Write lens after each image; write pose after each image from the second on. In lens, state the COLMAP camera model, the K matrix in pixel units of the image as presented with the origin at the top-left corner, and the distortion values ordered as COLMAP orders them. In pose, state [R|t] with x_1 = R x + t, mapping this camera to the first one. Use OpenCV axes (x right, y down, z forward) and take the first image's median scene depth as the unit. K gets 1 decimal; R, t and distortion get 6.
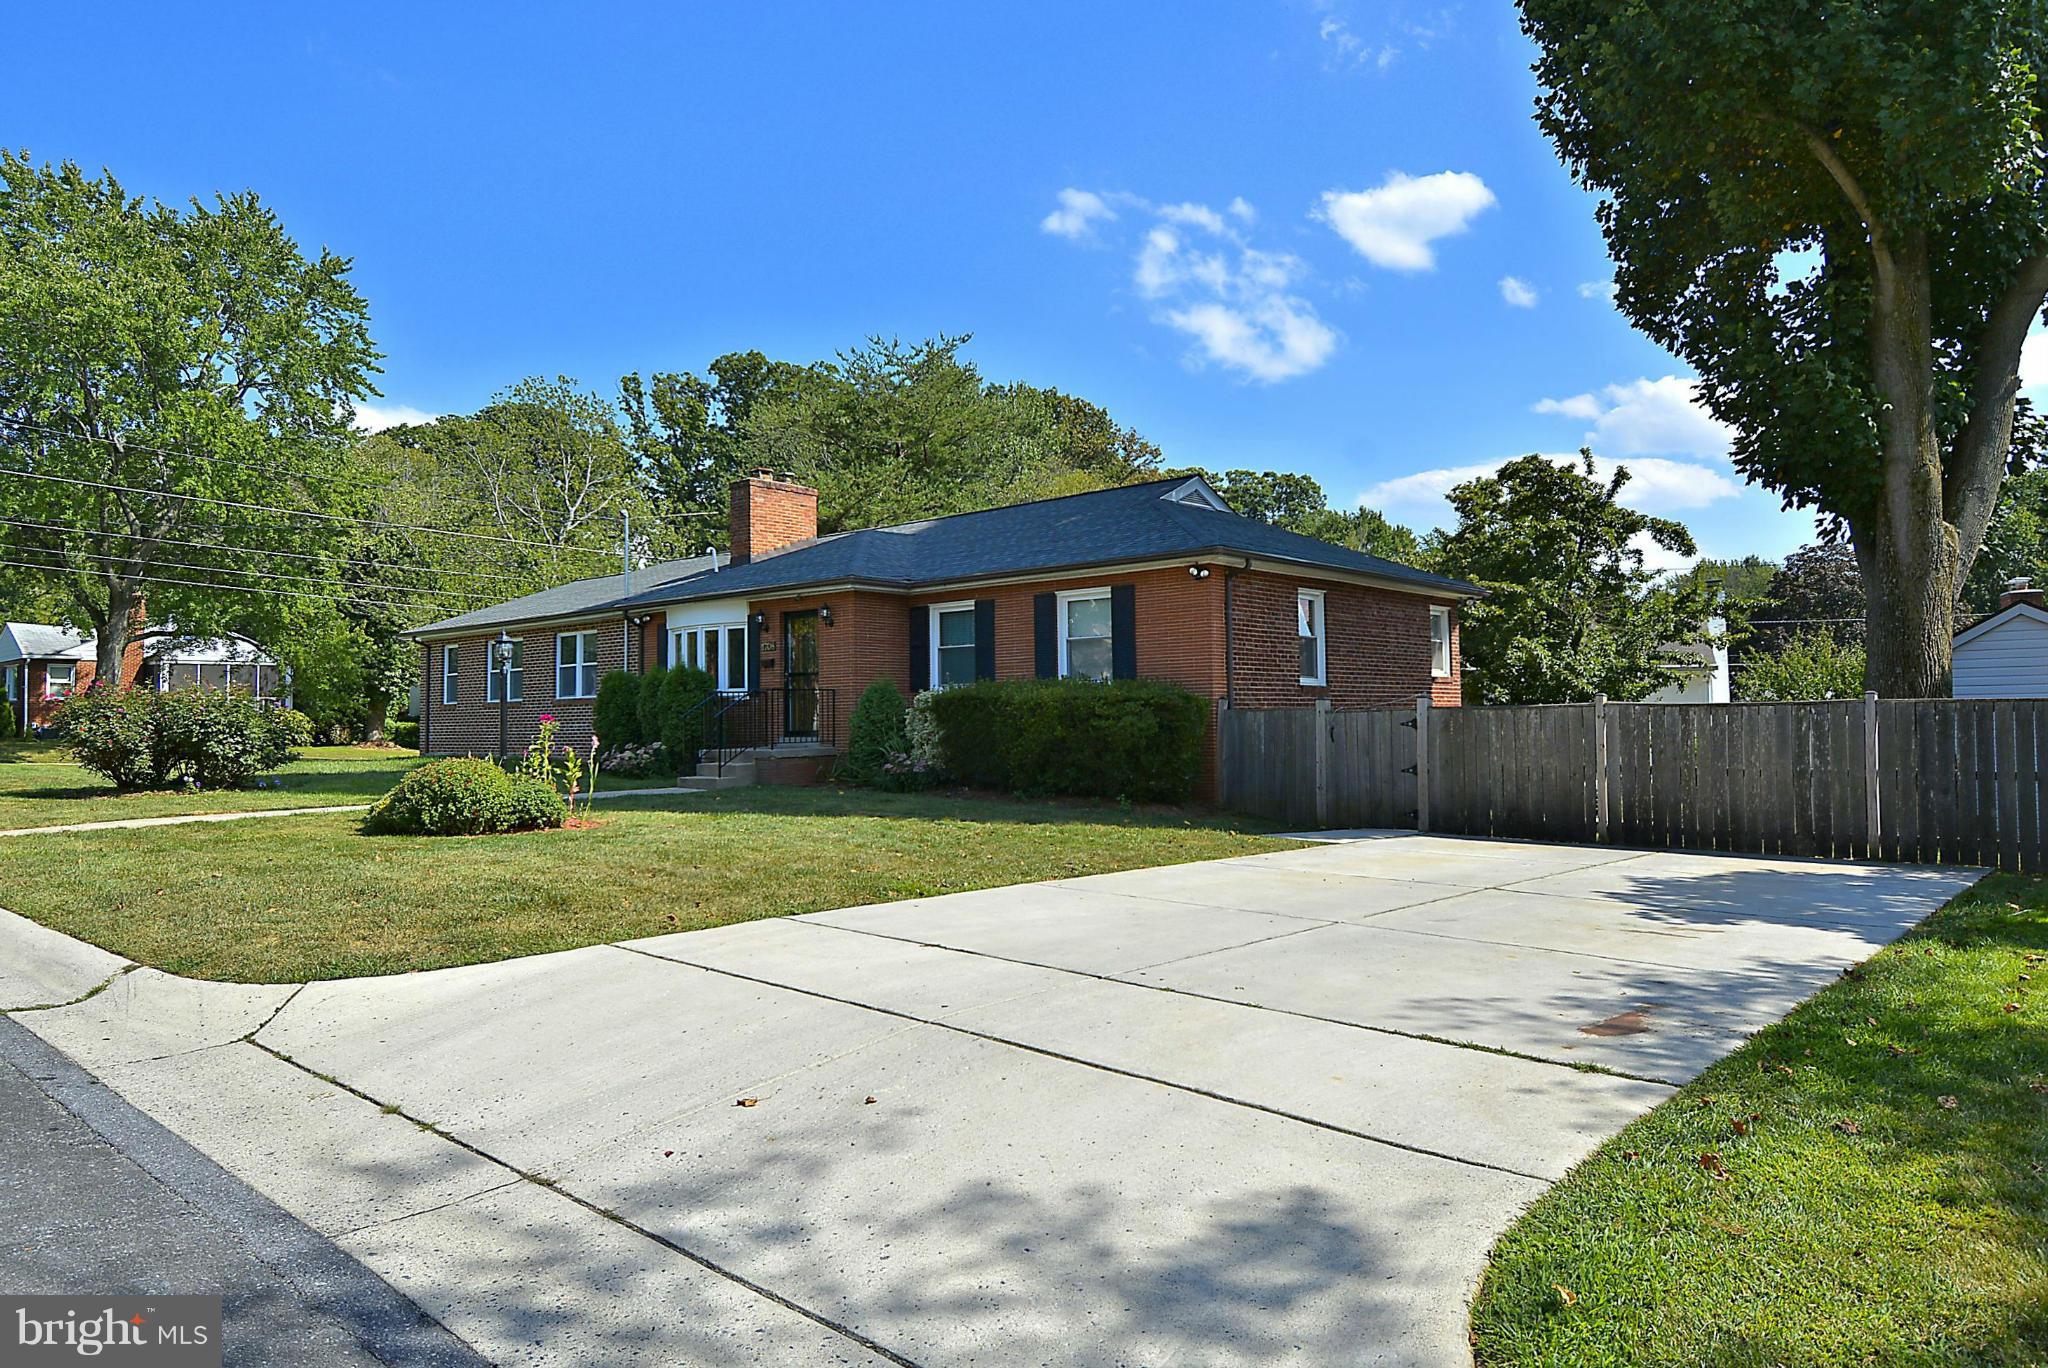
lens RADIAL K [[1215.1, 0, 1024.0], [0, 1215.1, 684.0], [0, 0, 1]] dist [0.007874, 0.000939]
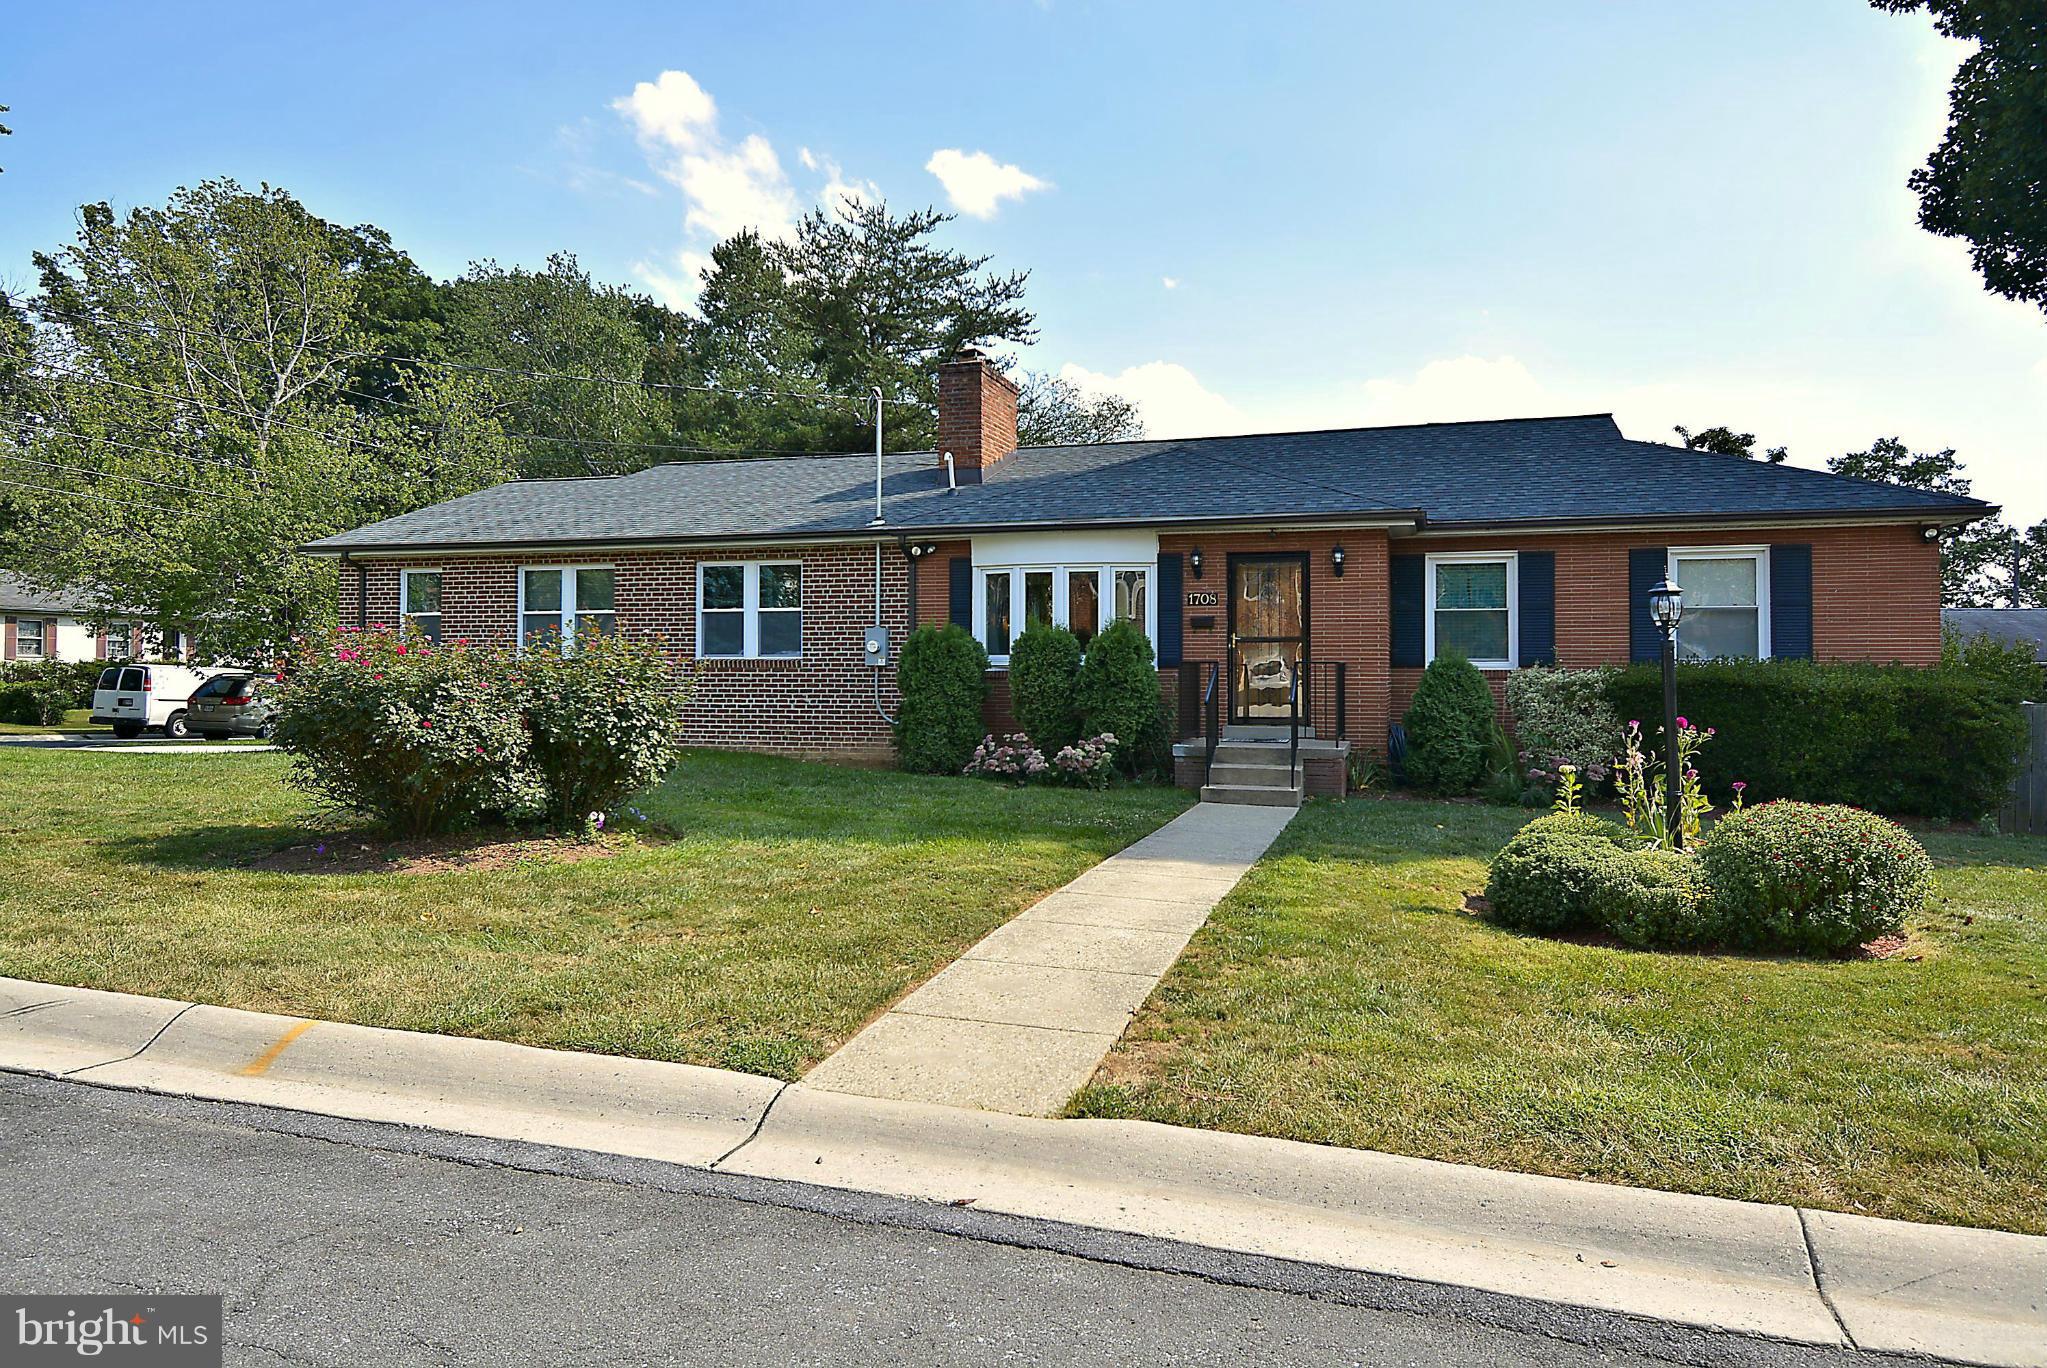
lens RADIAL K [[1214.5, 0, 1023.5], [0, 1214.5, 684.0], [0, 0, 1]] dist [0.007874, 0.000939]
pose [[0.881064, 0.015011, 0.472760, -0.610867], [-0.023568, 0.999648, 0.012183, 0.011854], [-0.472410, -0.021876, 0.881107, 0.409160]]
